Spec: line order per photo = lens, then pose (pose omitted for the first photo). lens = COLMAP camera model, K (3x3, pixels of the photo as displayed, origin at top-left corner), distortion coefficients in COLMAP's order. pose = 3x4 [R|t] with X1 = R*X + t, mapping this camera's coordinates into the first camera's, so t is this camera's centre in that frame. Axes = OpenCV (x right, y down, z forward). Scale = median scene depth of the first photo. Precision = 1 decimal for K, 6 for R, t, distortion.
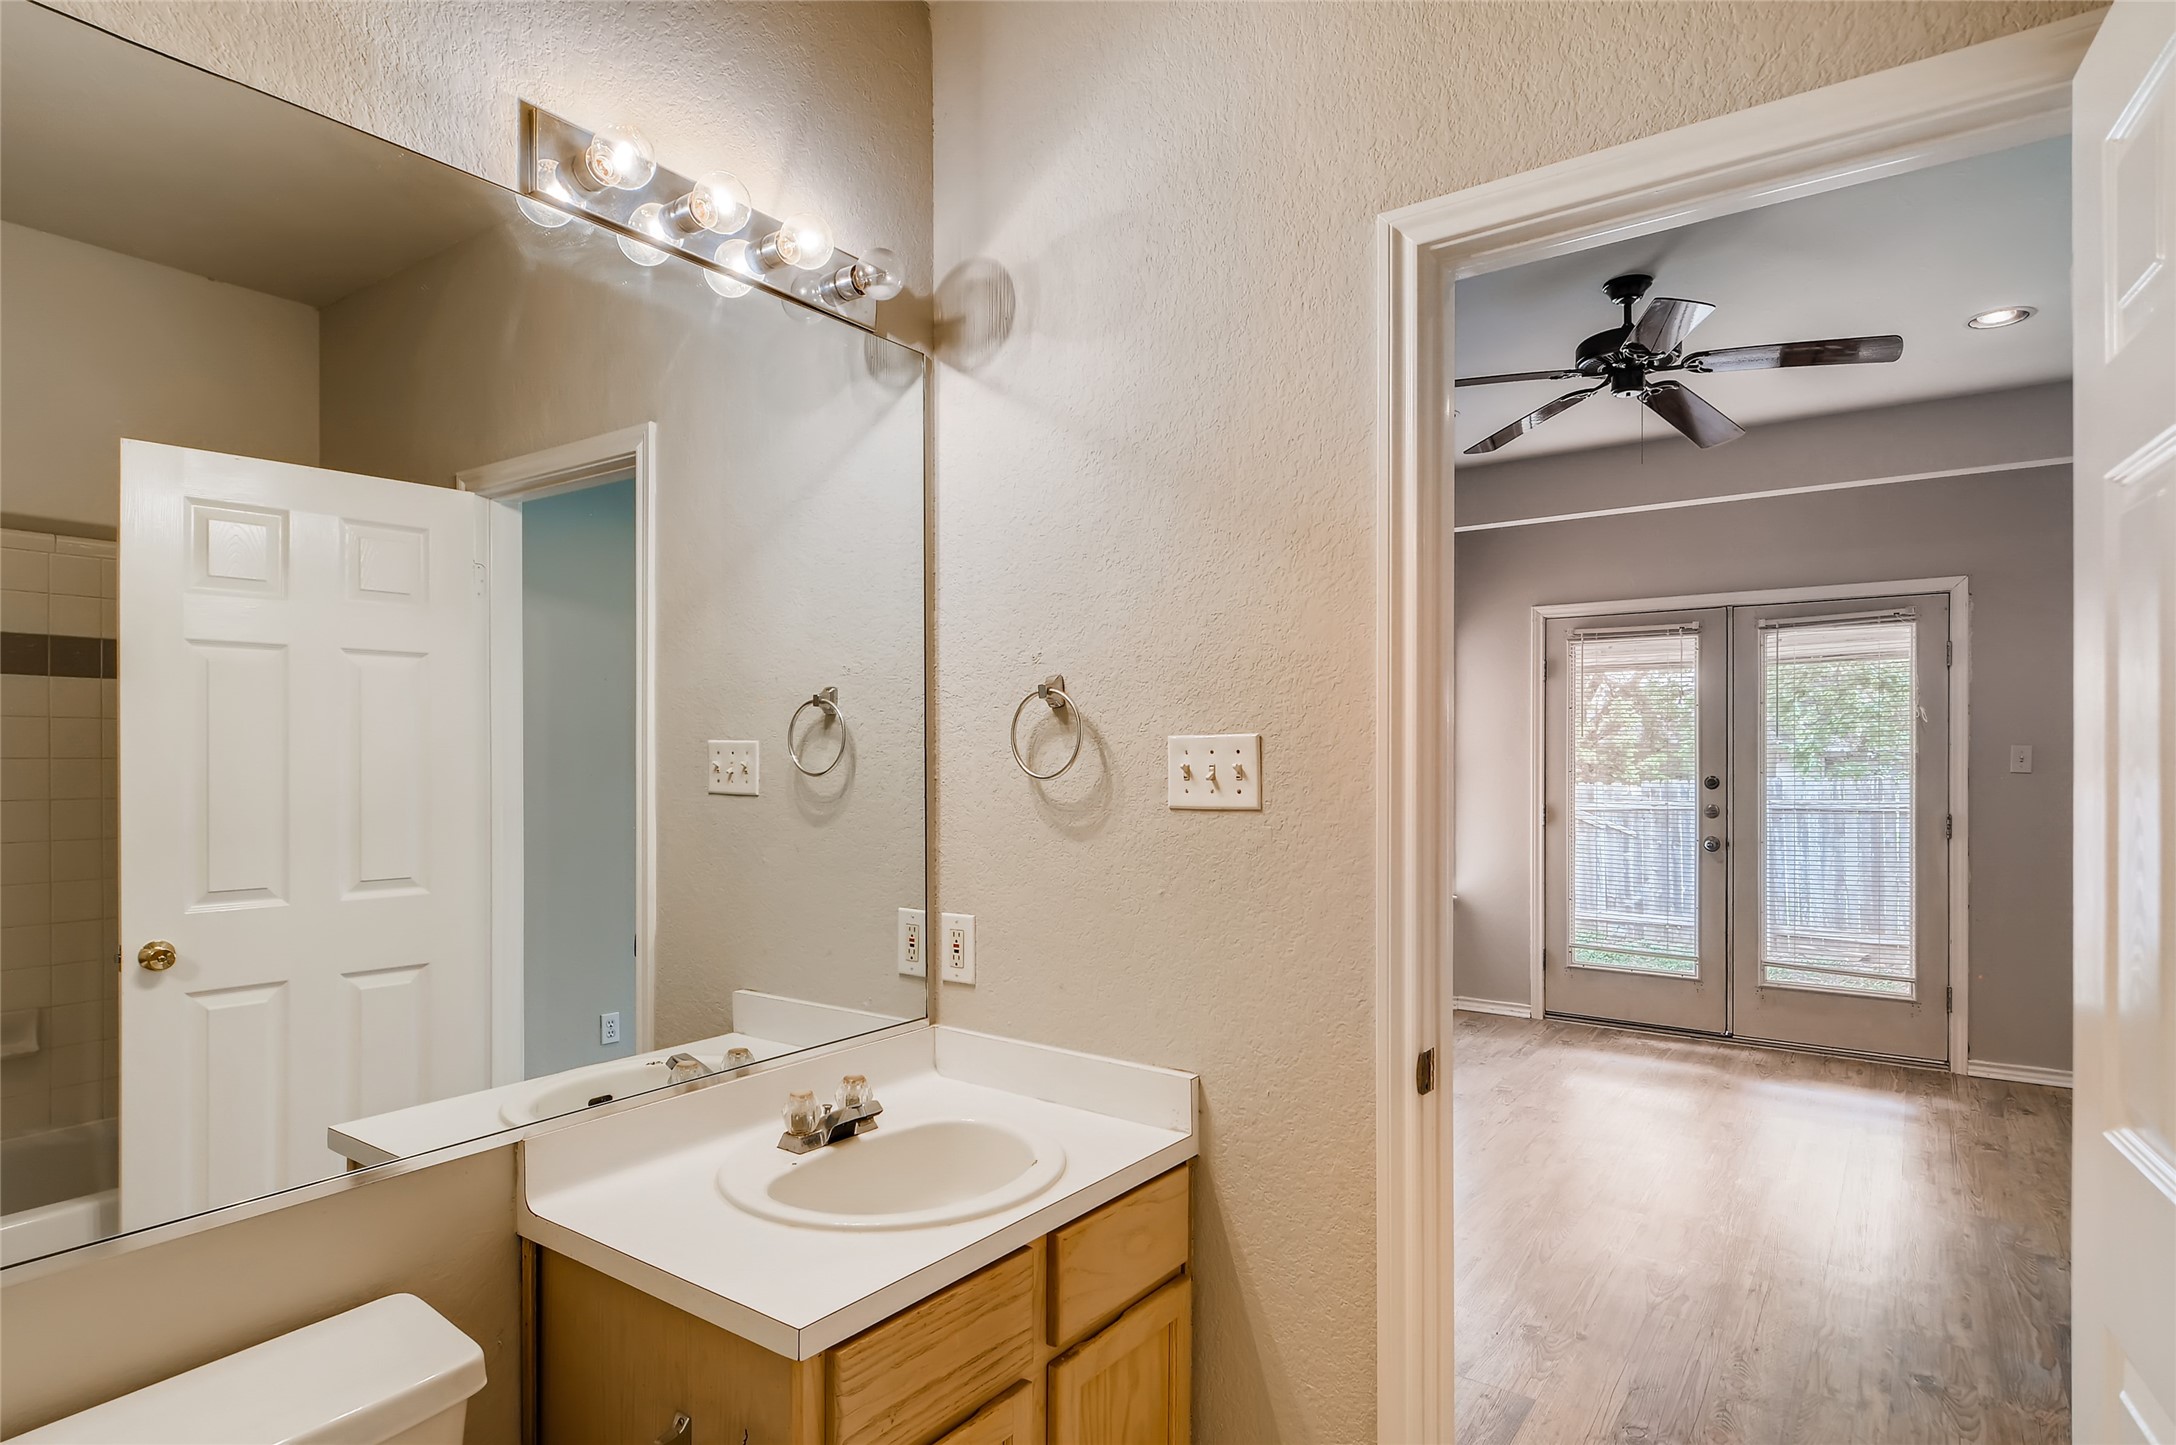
lens RADIAL K [[1154.7, 0, 1084.6], [0, 1154.7, 747.1], [0, 0, 1]] dist [0.020036, -0.021757]
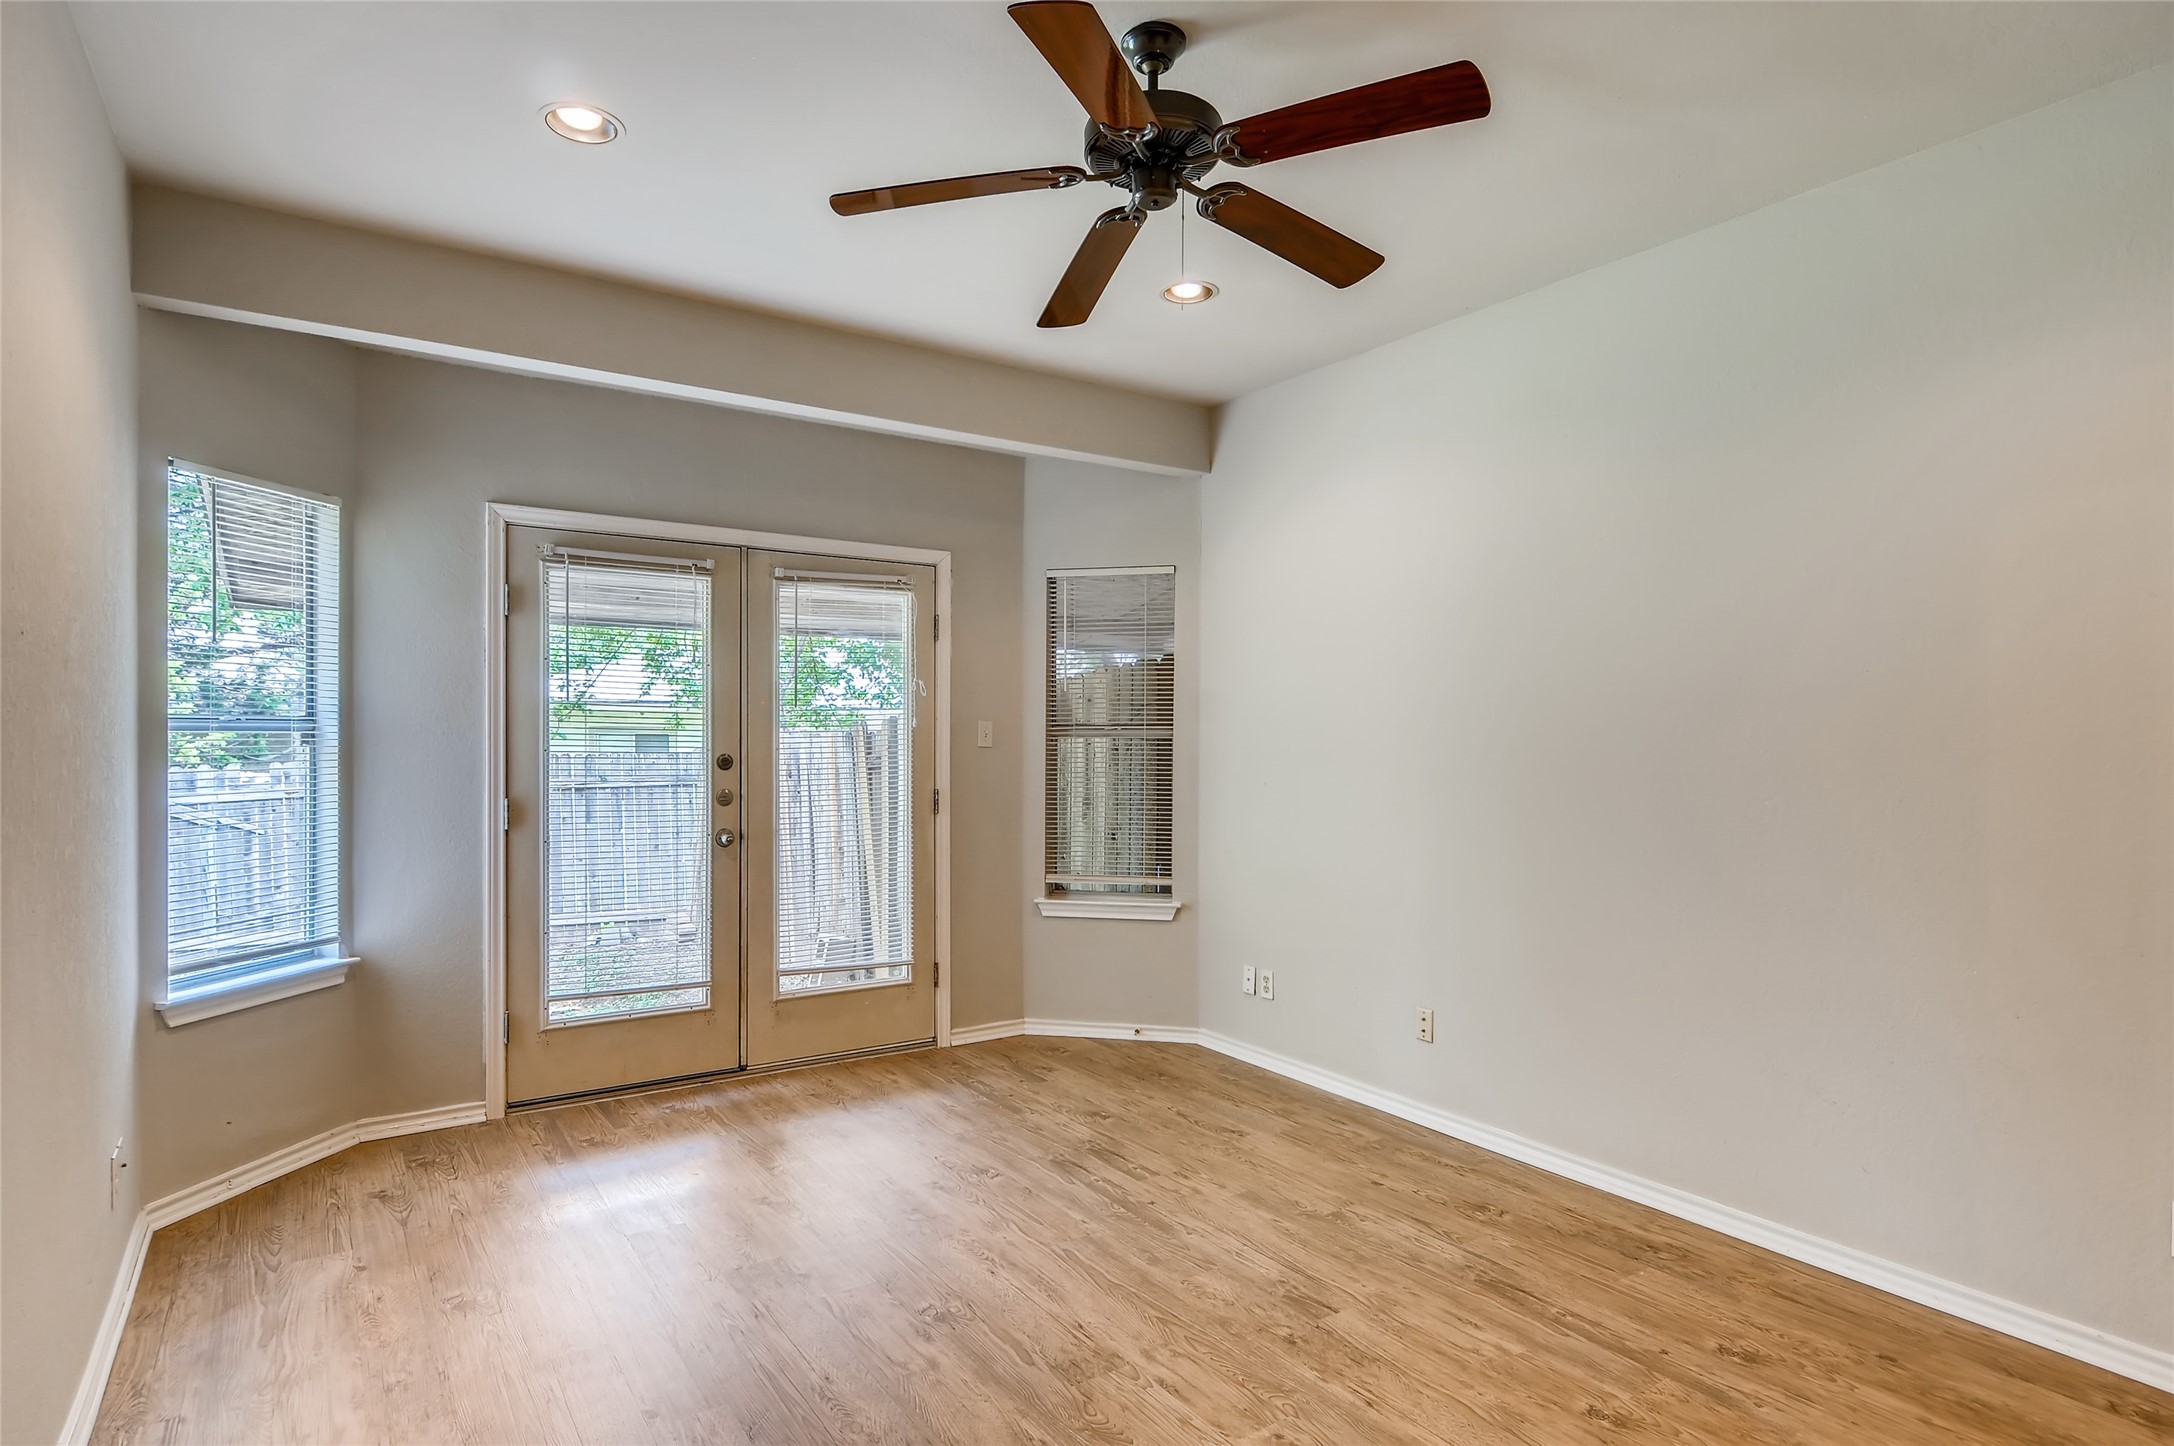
lens RADIAL K [[1153.6, 0, 1083.6], [0, 1153.6, 747.6], [0, 0, 1]] dist [0.020036, -0.021757]
pose [[0.361012, -0.007237, 0.932533, -0.121054], [-0.011404, 0.999861, 0.012175, 0.008019], [-0.932491, -0.015030, 0.360879, 0.480052]]
